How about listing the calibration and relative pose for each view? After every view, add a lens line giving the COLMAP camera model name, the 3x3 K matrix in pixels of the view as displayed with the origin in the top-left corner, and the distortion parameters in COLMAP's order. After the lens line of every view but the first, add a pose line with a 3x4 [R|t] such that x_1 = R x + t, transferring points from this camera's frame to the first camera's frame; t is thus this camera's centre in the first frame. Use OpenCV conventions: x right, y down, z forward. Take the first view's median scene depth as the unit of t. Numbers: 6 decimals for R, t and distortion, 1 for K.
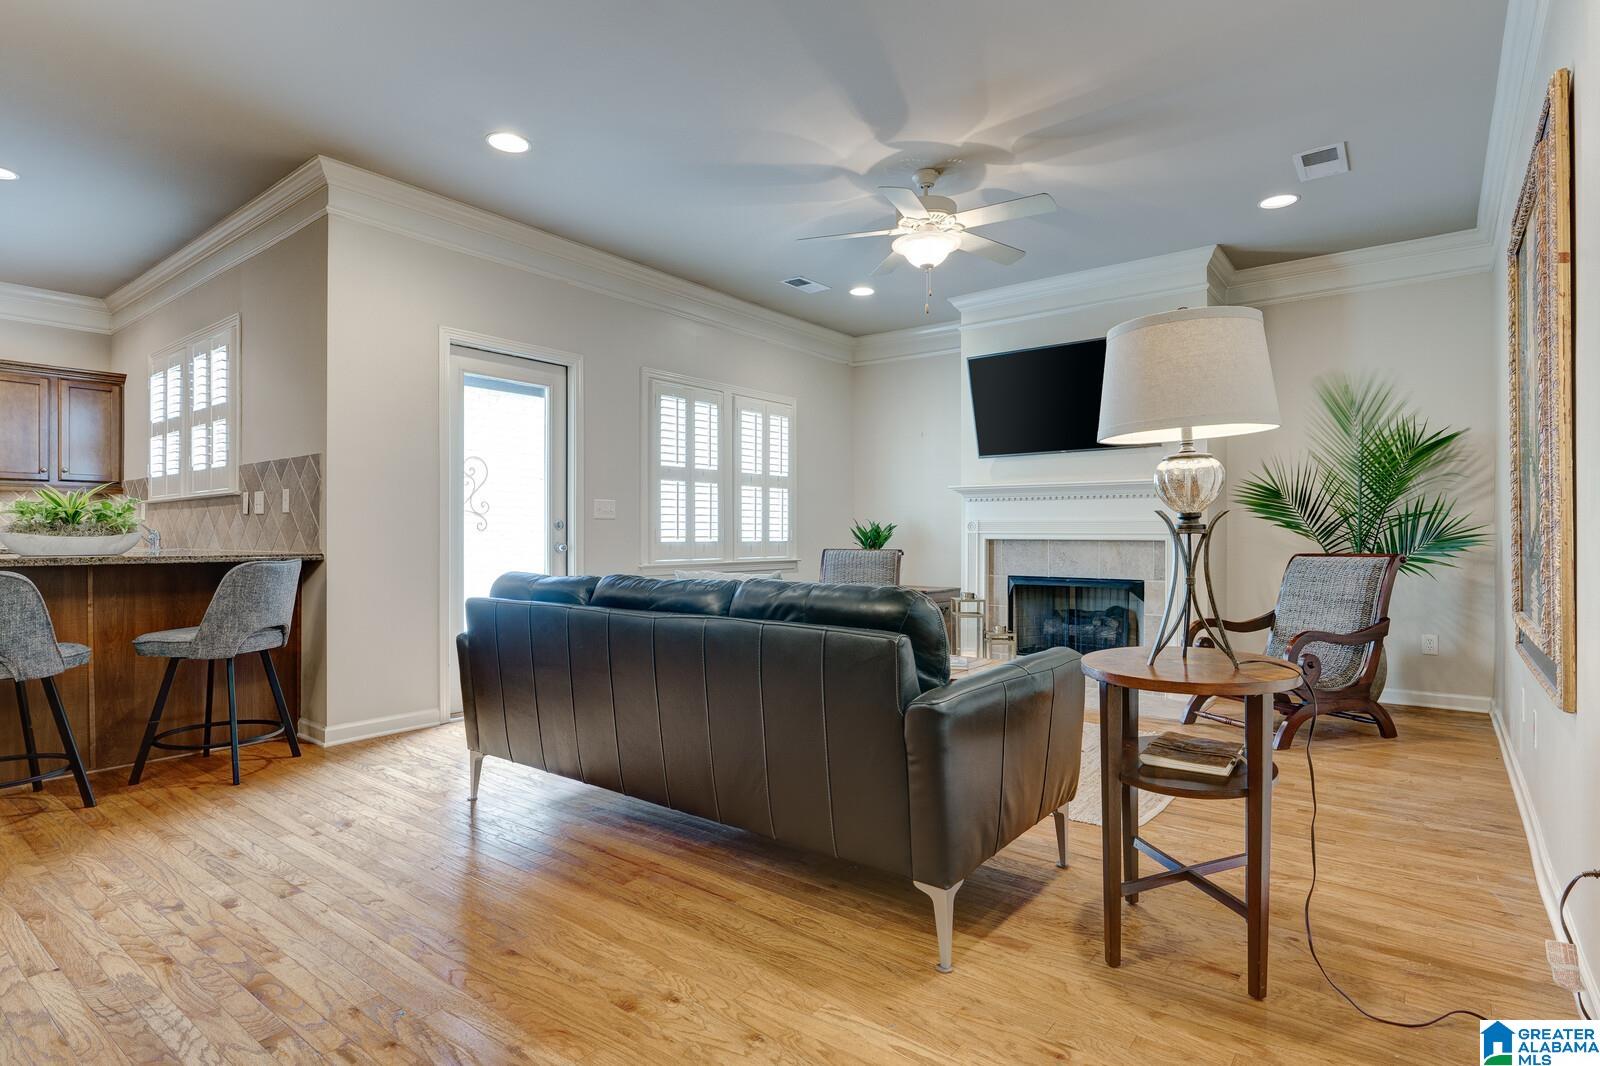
lens RADIAL K [[821.8, 0, 800.0], [0, 821.8, 533.0], [0, 0, 1]] dist [-0.003657, 0.002265]
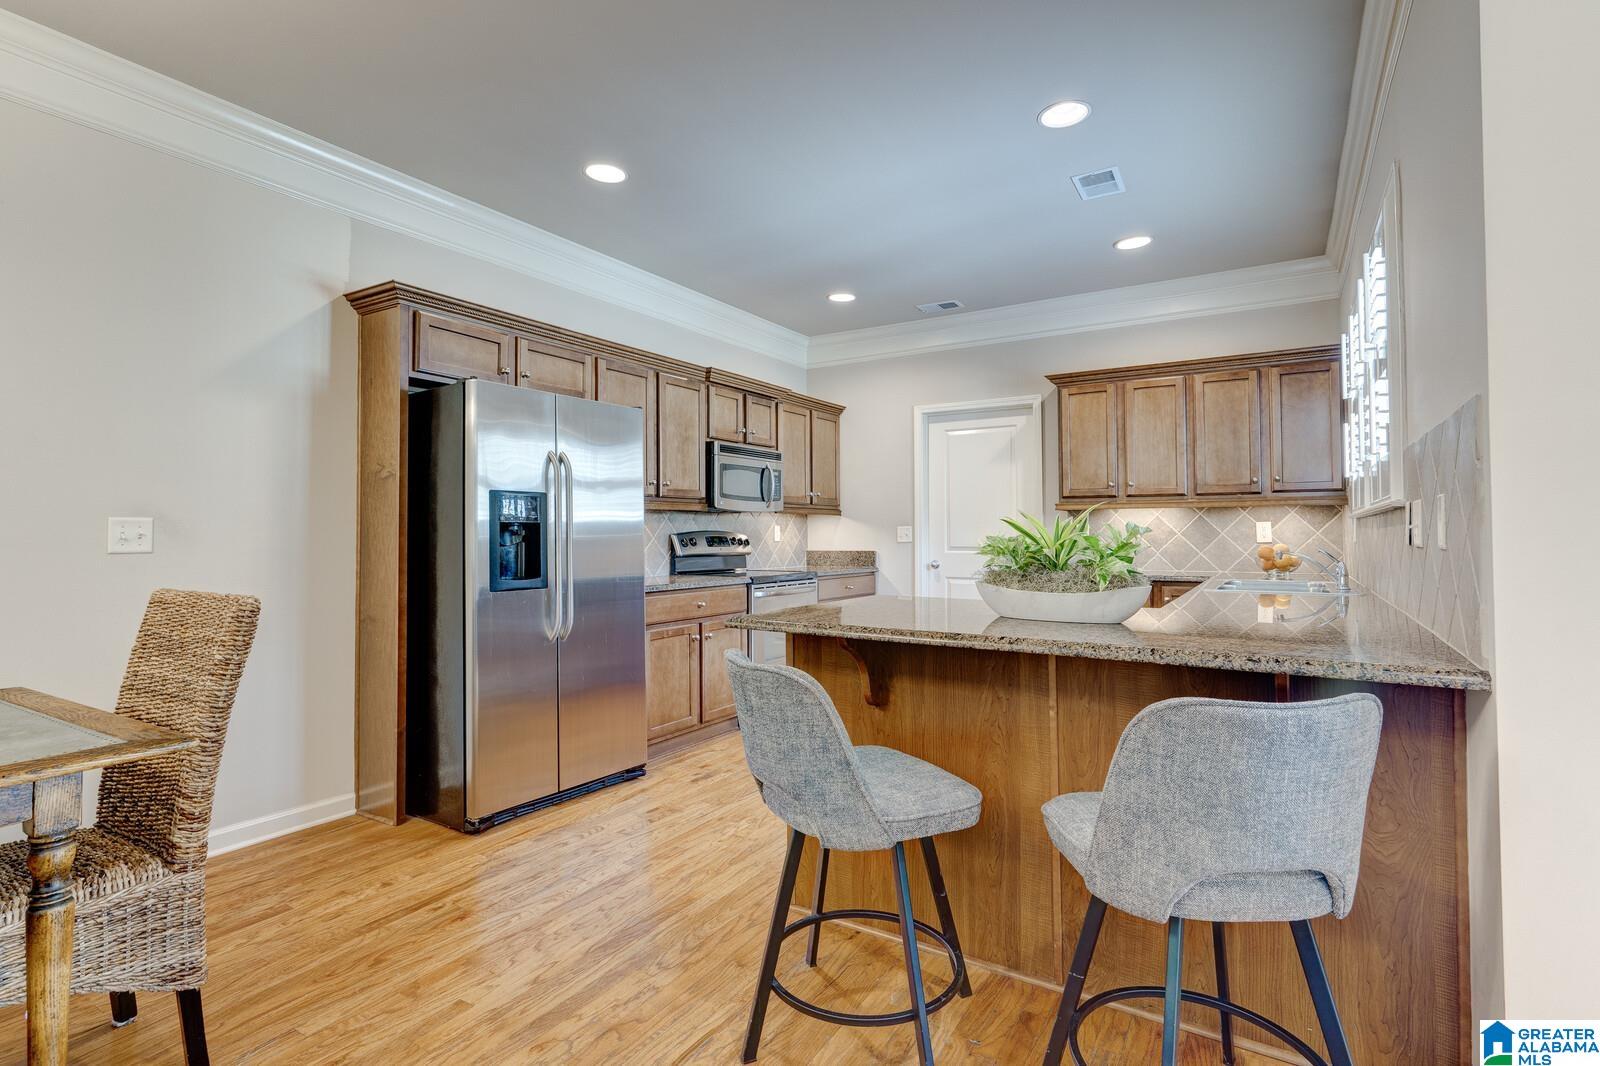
lens RADIAL K [[777.3, 0, 800.4], [0, 777.3, 515.7], [0, 0, 1]] dist [0.000349, 0.000459]
pose [[0.102342, -0.022629, -0.994492, -0.287116], [0.004582, 0.999741, -0.022277, -0.039261], [0.994739, -0.002277, 0.102420, 0.702358]]
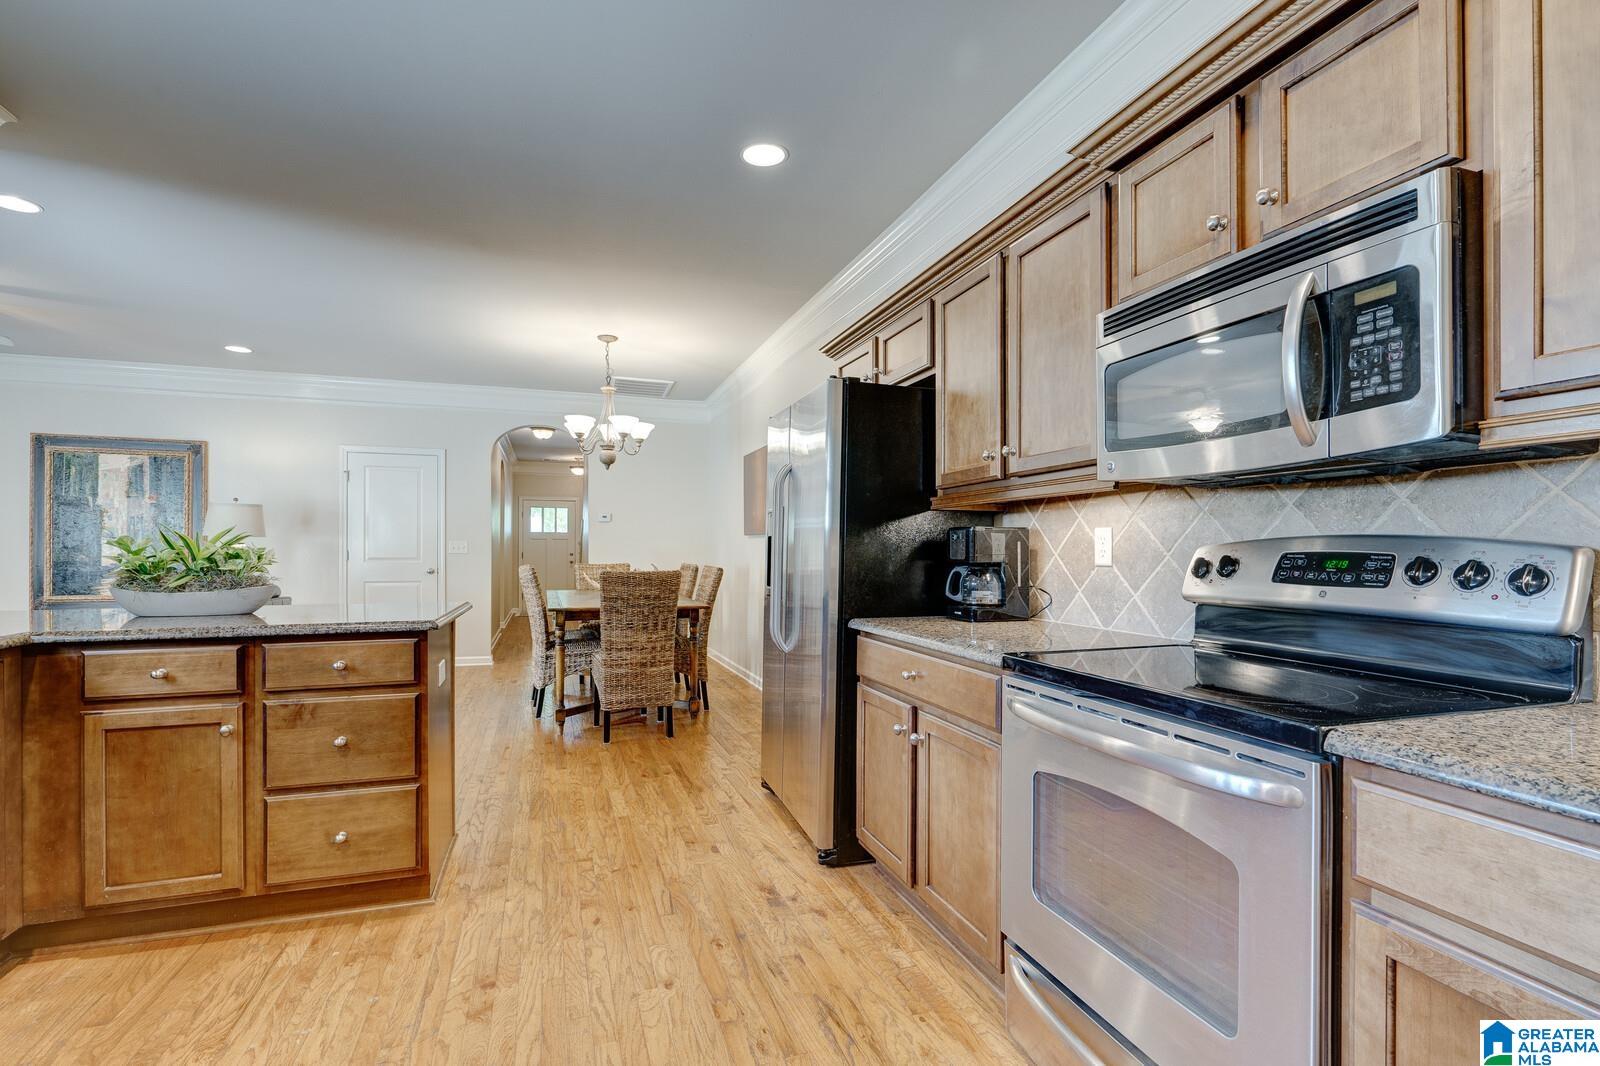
lens RADIAL K [[738.0, 0, 803.7], [0, 738.0, 551.9], [0, 0, 1]] dist [0.000282, 0.000099]
pose [[-0.837388, -0.000696, 0.546609, -1.773125], [-0.000526, 1.000000, 0.000468, -0.033011], [-0.546609, 0.000104, -0.837388, 1.247668]]
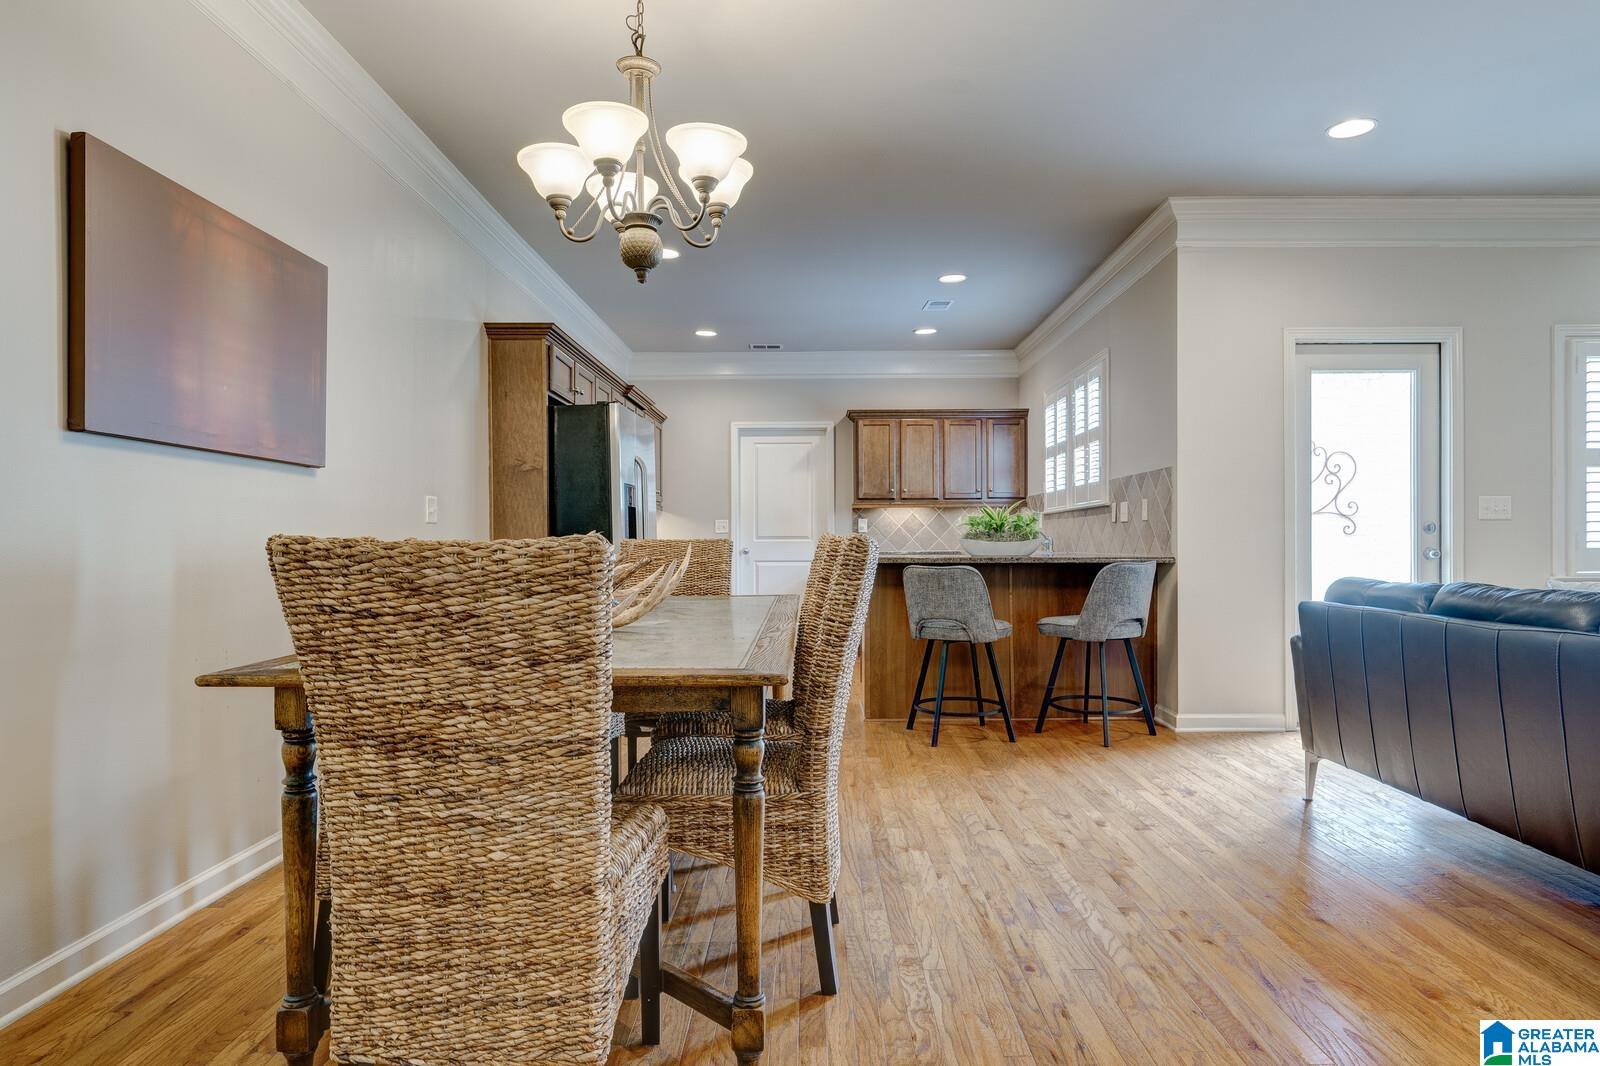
lens RADIAL K [[929.7, 0, 803.6], [0, 929.7, 542.5], [0, 0, 1]] dist [-0.000424, -0.000091]
pose [[0.605083, -0.001071, -0.796162, 0.117526], [0.005168, 0.999983, 0.002582, -0.000210], [0.796146, -0.005677, 0.605078, -0.160016]]
